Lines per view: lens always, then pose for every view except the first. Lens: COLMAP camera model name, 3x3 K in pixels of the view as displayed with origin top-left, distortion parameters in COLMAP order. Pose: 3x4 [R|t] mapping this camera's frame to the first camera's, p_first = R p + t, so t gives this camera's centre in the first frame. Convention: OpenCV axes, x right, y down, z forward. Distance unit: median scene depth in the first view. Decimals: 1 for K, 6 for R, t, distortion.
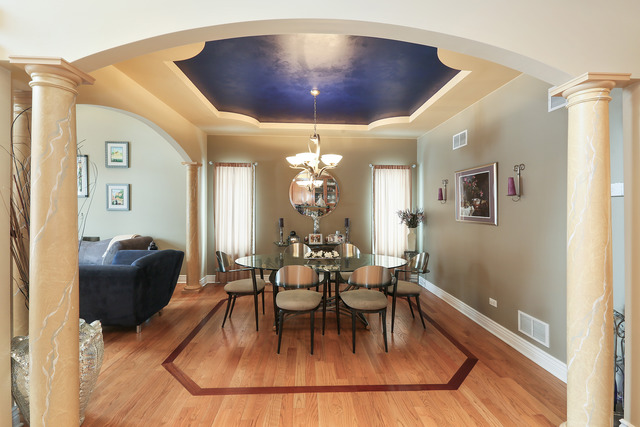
lens RADIAL K [[284.6, 0, 318.3], [0, 284.6, 209.8], [0, 0, 1]] dist [0.008652, -0.000621]
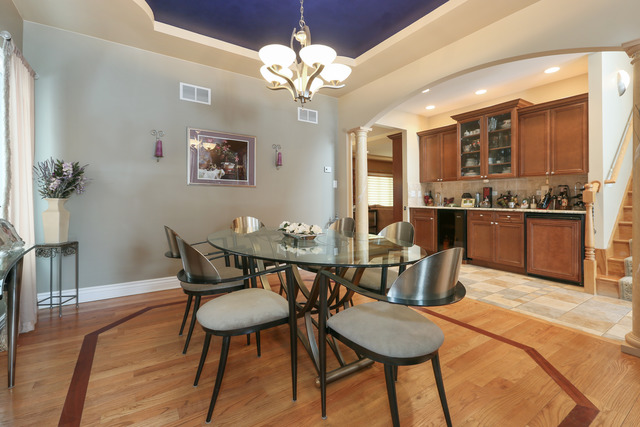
lens RADIAL K [[294.7, 0, 312.8], [0, 294.7, 199.0], [0, 0, 1]] dist [0.003135, 0.000236]
pose [[-0.499336, -0.002549, 0.866405, -0.570033], [0.000120, 0.999995, 0.003011, 0.095015], [-0.866409, 0.001608, -0.499333, 1.315758]]
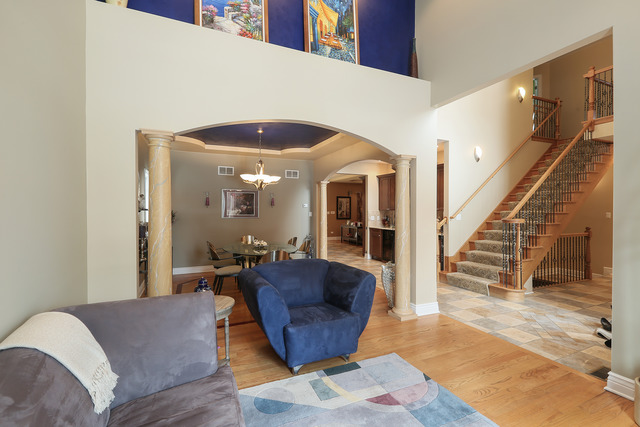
lens RADIAL K [[284.6, 0, 318.3], [0, 284.6, 209.8], [0, 0, 1]] dist [0.008652, -0.000621]
pose [[-0.368642, -0.005758, 0.929554, -1.516275], [-0.000057, 0.999981, 0.006171, -0.022606], [-0.929572, 0.002222, -0.368635, 1.283180]]
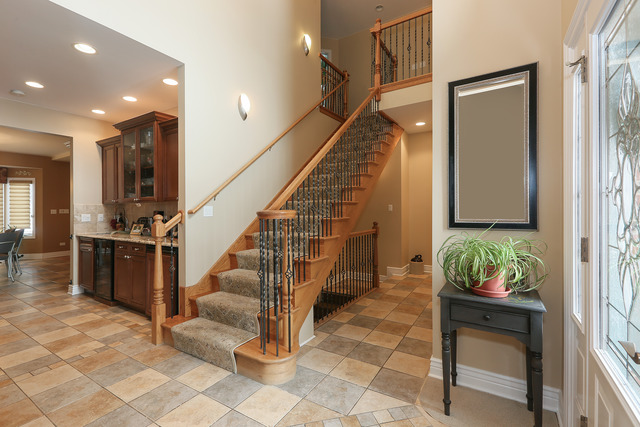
lens RADIAL K [[284.6, 0, 318.3], [0, 284.6, 209.8], [0, 0, 1]] dist [0.008652, -0.000621]
pose [[-0.825314, 0.000324, 0.564675, -1.041146], [0.005234, 0.999961, 0.007076, 0.024081], [-0.564650, 0.008795, -0.825283, 0.392291]]
